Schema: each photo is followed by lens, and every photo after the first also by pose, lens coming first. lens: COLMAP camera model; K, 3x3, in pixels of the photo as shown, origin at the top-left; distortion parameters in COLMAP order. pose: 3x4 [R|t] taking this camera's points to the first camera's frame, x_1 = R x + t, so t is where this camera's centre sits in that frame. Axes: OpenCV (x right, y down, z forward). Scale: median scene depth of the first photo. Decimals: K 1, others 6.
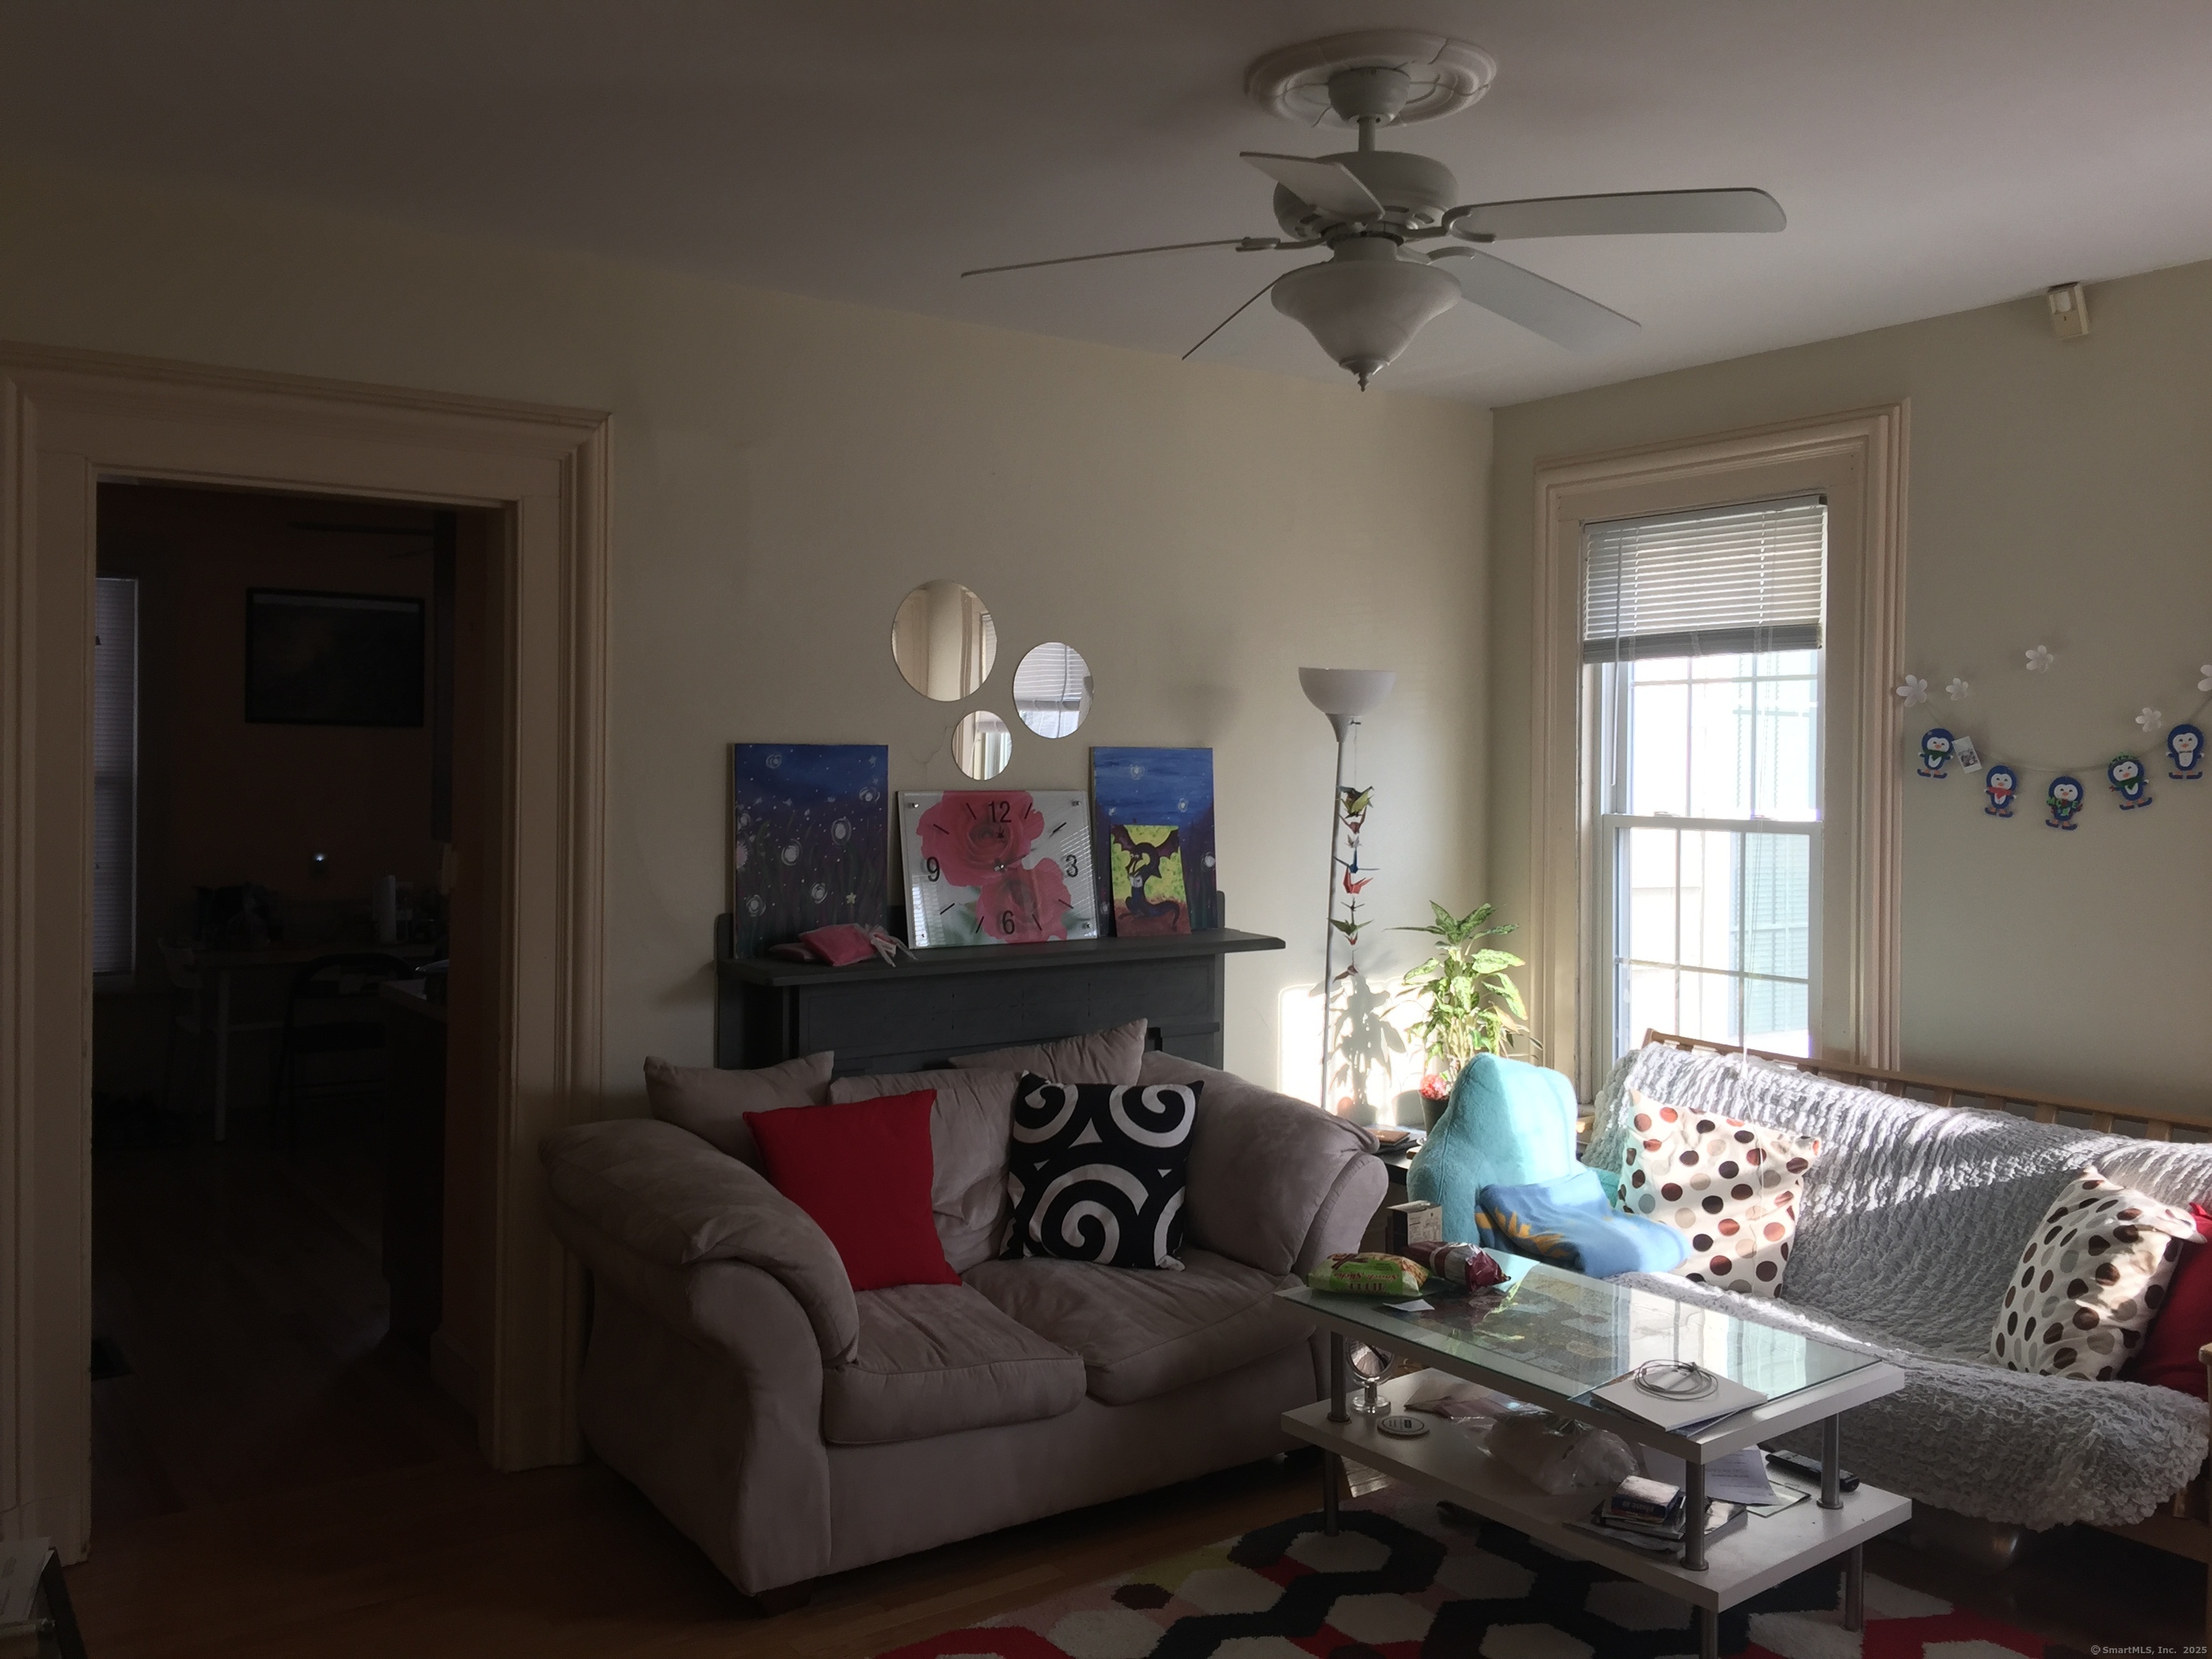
lens RADIAL K [[1864.8, 0, 1112.6], [0, 1864.8, 777.4], [0, 0, 1]] dist [0.076776, -0.129121]
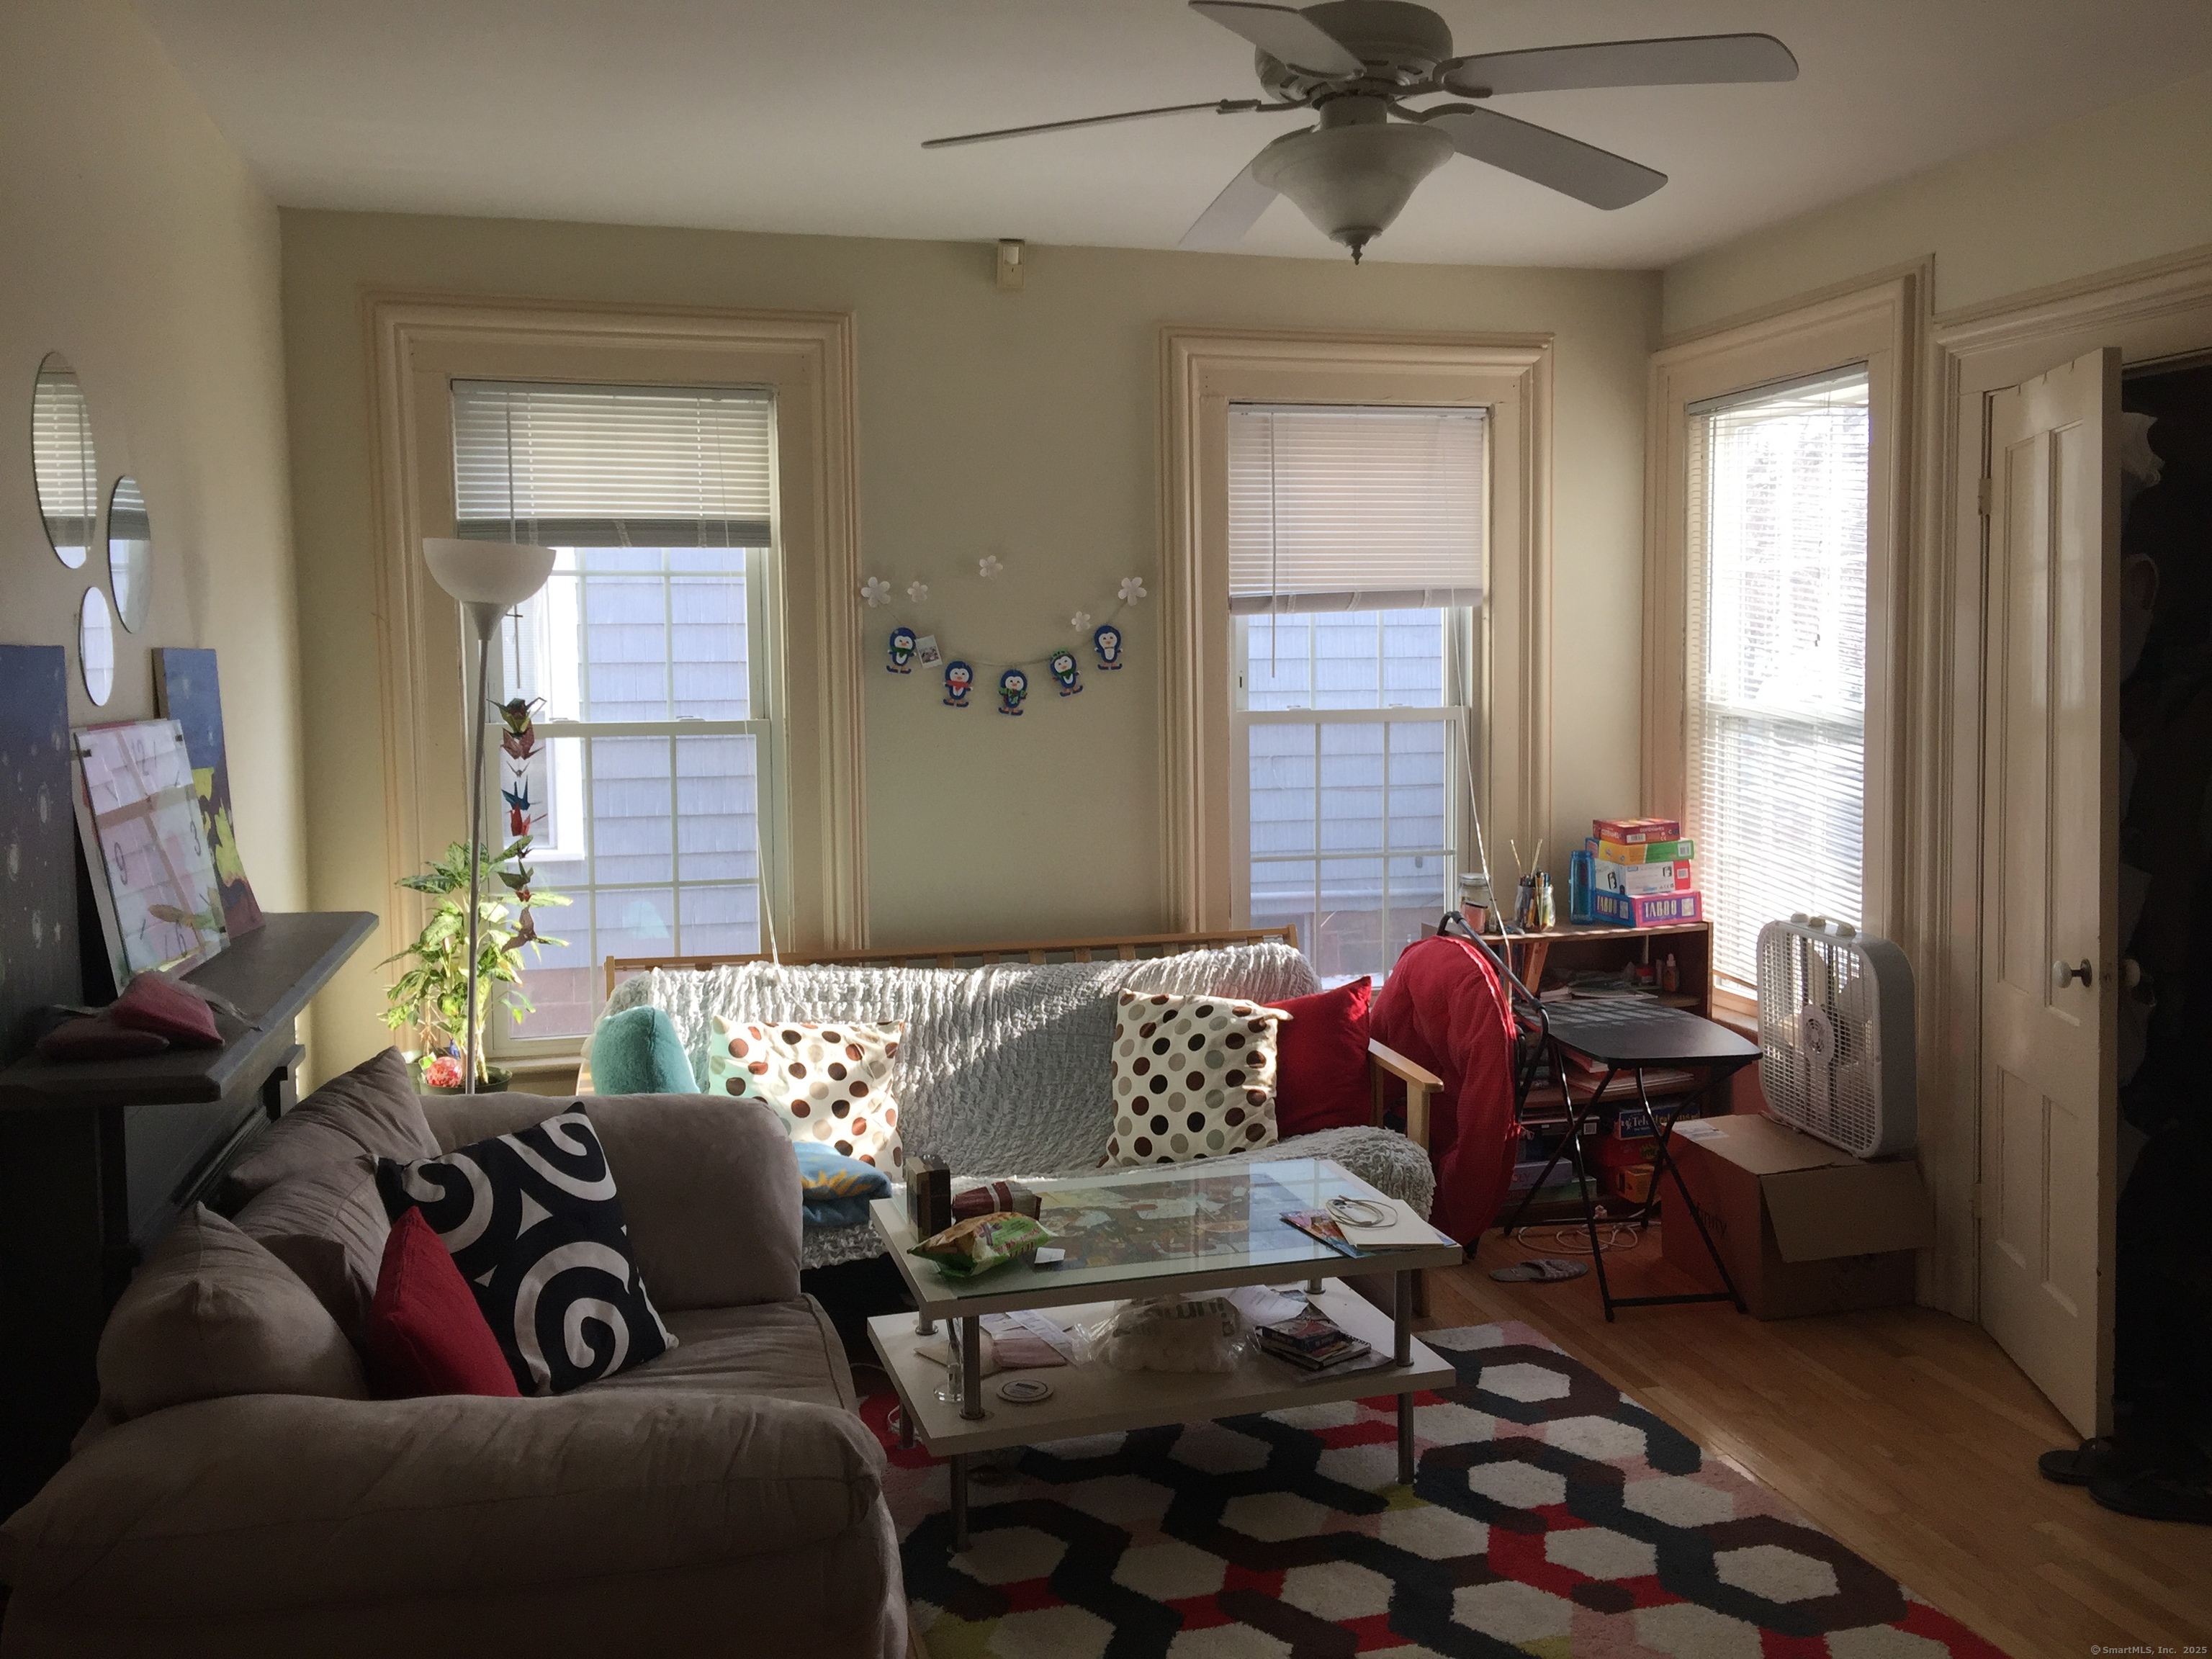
lens RADIAL K [[1864.8, 0, 1112.6], [0, 1864.8, 777.4], [0, 0, 1]] dist [0.076776, -0.129121]
pose [[0.355026, -0.071055, 0.932152, -0.541521], [0.019889, 0.997456, 0.068458, -0.011634], [-0.934645, -0.005765, 0.355536, 0.522692]]
